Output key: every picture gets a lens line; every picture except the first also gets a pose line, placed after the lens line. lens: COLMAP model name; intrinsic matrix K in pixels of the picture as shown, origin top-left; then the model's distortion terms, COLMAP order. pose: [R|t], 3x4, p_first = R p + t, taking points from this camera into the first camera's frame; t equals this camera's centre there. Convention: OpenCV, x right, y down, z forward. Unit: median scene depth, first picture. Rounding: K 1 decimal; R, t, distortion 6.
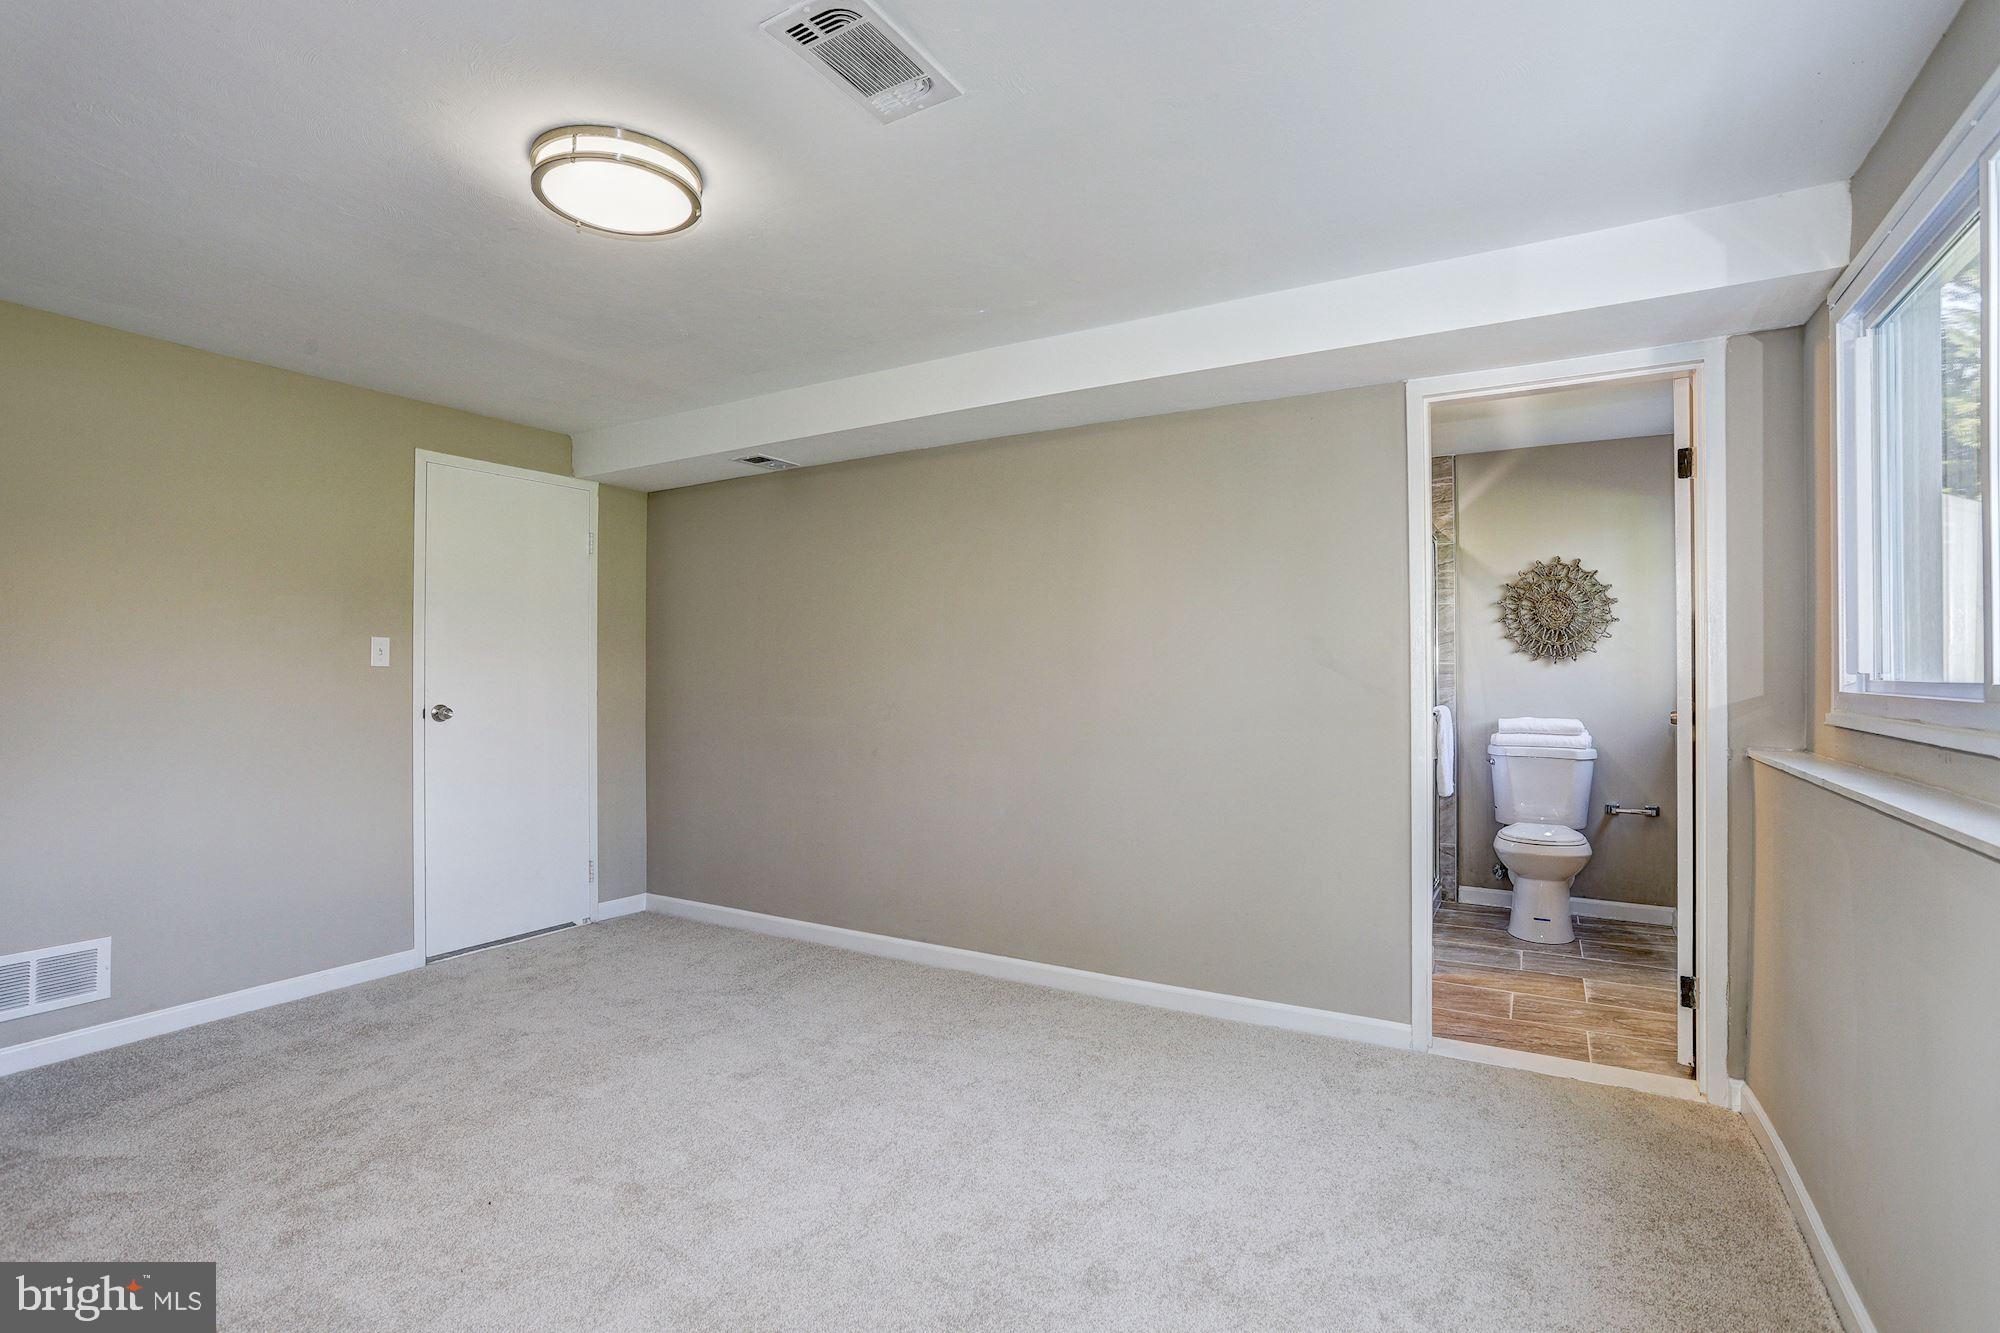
lens RADIAL K [[970.3, 0, 994.5], [0, 970.3, 662.7], [0, 0, 1]] dist [-0.077495, 0.045275]
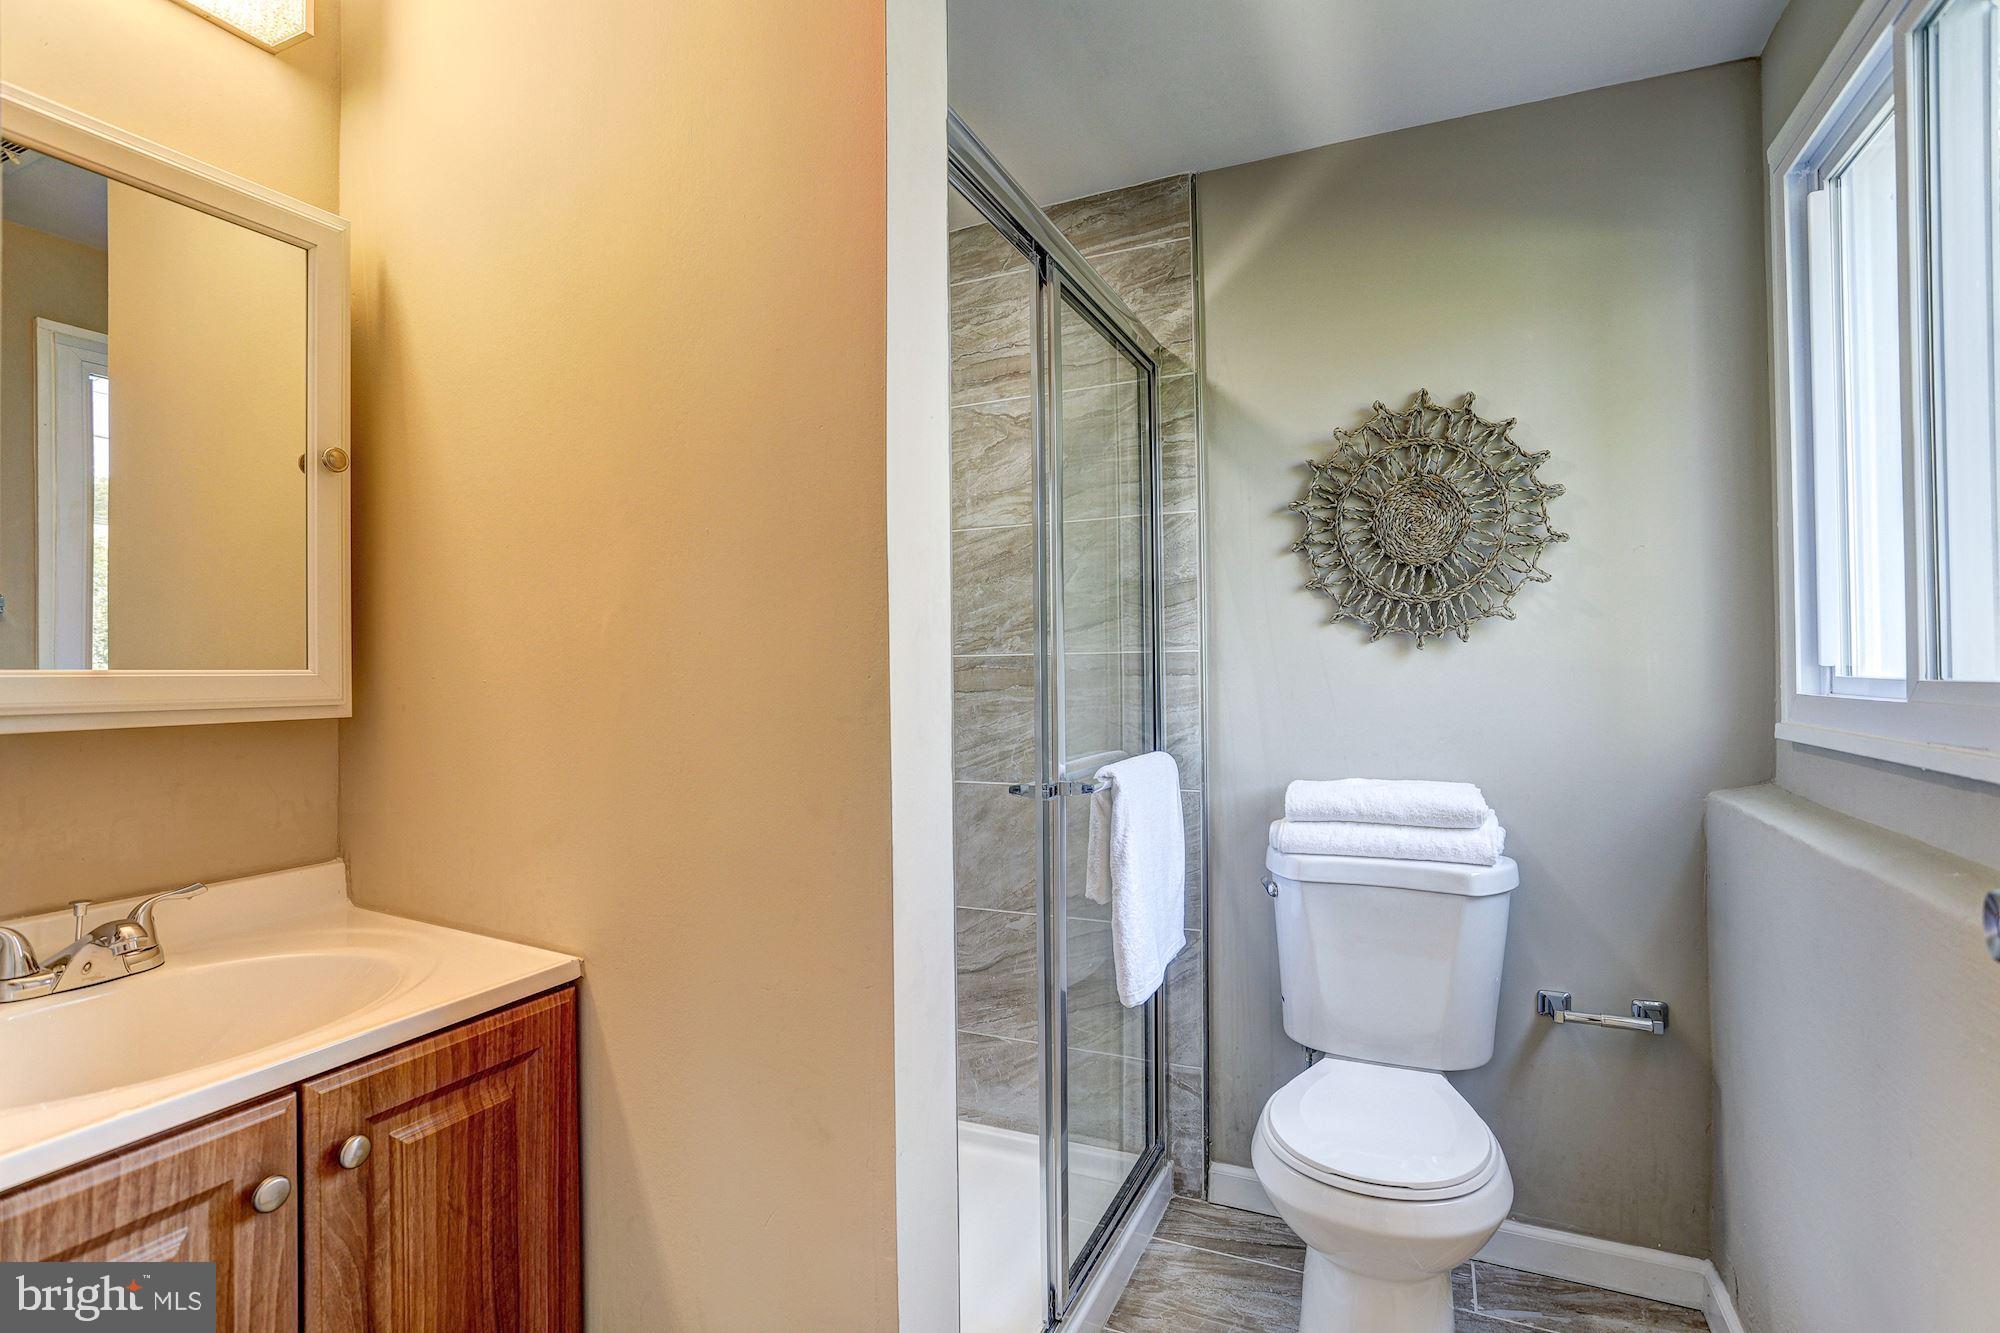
lens RADIAL K [[1003.2, 0, 1000.0], [0, 1003.2, 666.5], [0, 0, 1]] dist [-0.049921, -0.000817]
pose [[0.992024, -0.008791, 0.125738, 0.352566], [0.008444, 0.999959, 0.003296, 0.006028], [-0.125762, -0.002208, 0.992058, 0.589122]]
